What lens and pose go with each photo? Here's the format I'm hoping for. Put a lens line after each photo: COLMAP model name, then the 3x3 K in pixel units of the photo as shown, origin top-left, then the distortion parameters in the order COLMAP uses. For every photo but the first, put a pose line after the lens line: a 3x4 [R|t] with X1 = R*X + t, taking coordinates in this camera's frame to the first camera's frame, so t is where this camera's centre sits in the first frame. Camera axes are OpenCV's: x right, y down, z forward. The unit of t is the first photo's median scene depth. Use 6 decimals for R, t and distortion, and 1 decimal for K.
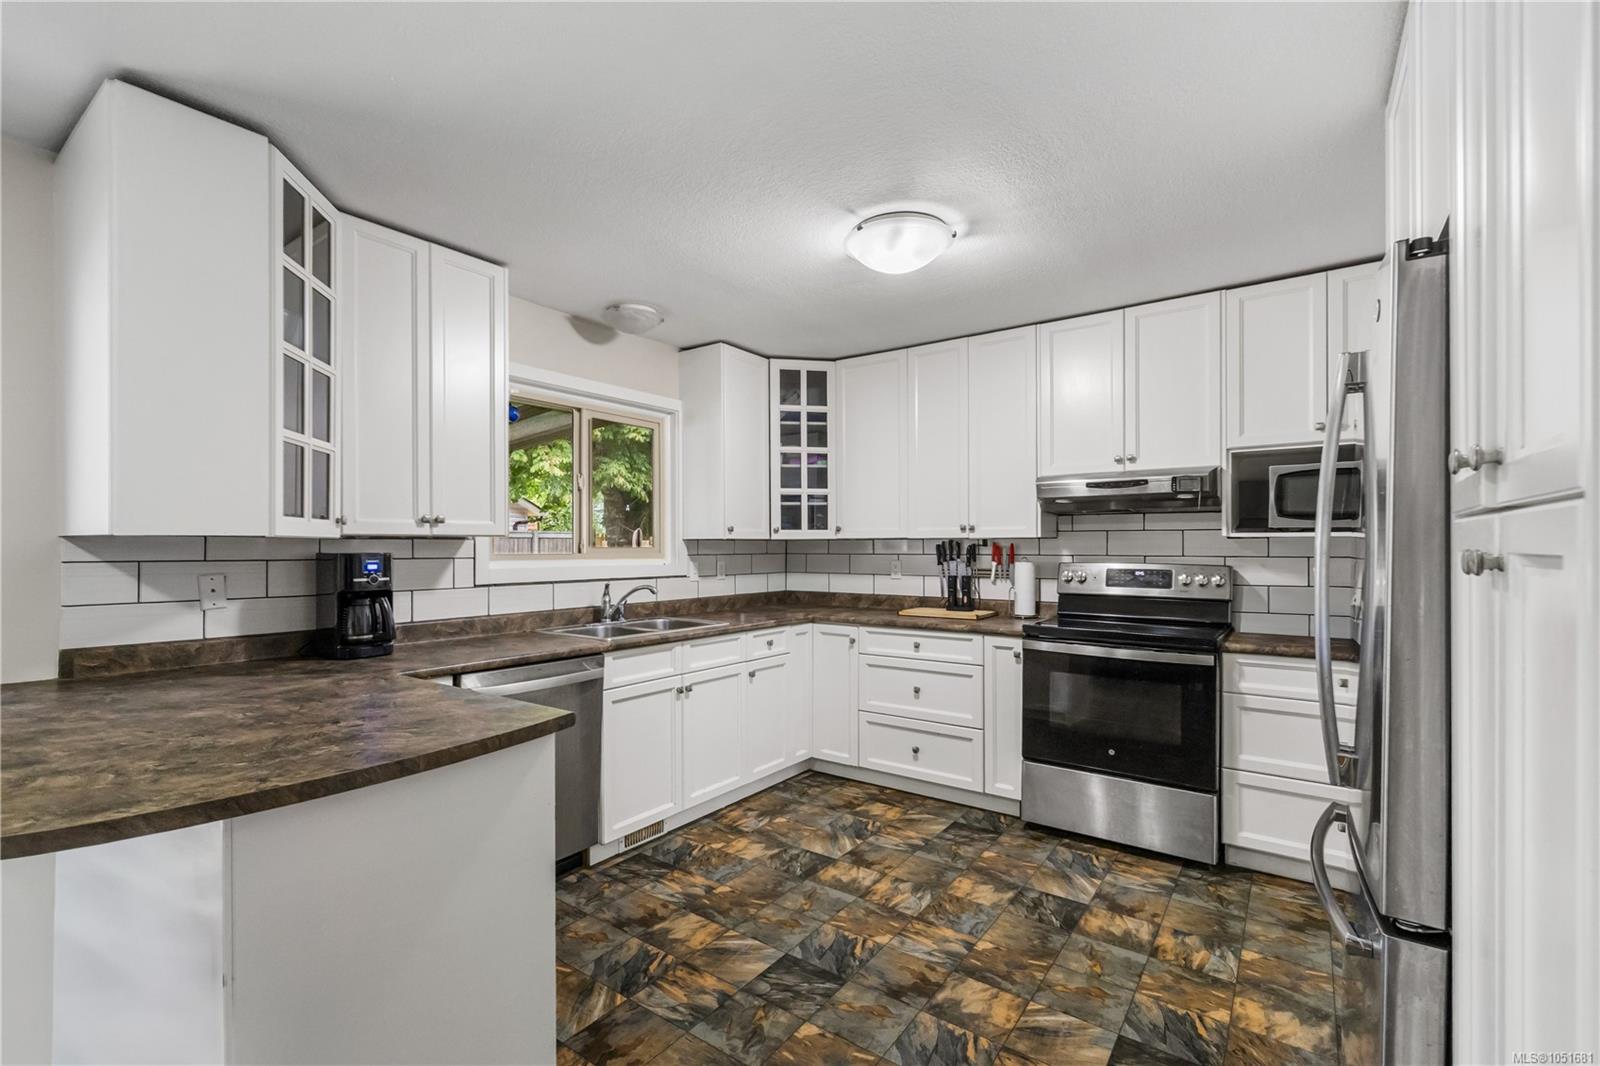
lens RADIAL K [[693.3, 0, 791.2], [0, 693.3, 545.6], [0, 0, 1]] dist [-0.001439, -0.000058]
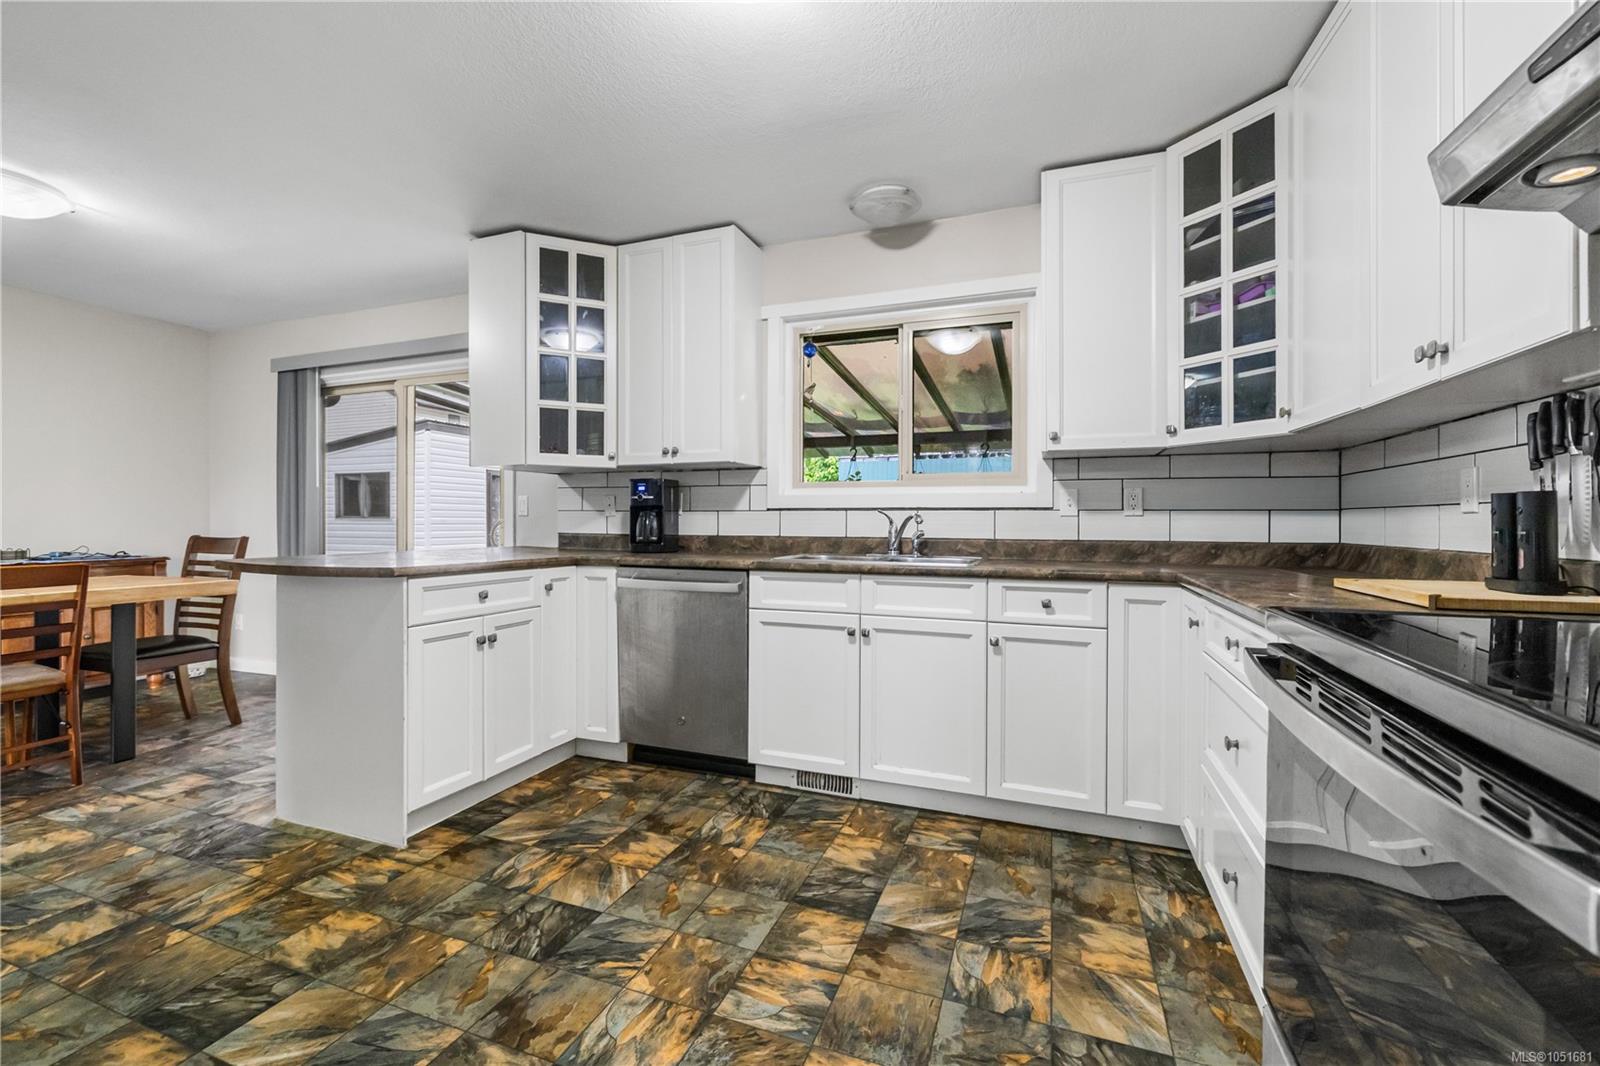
lens RADIAL K [[683.9, 0, 796.9], [0, 683.9, 521.5], [0, 0, 1]] dist [0.000104, 0.000258]
pose [[0.269192, 0.001814, -0.963085, 0.653380], [0.000871, 0.999997, 0.002127, 0.076726], [0.963086, -0.001411, 0.269190, 0.751844]]
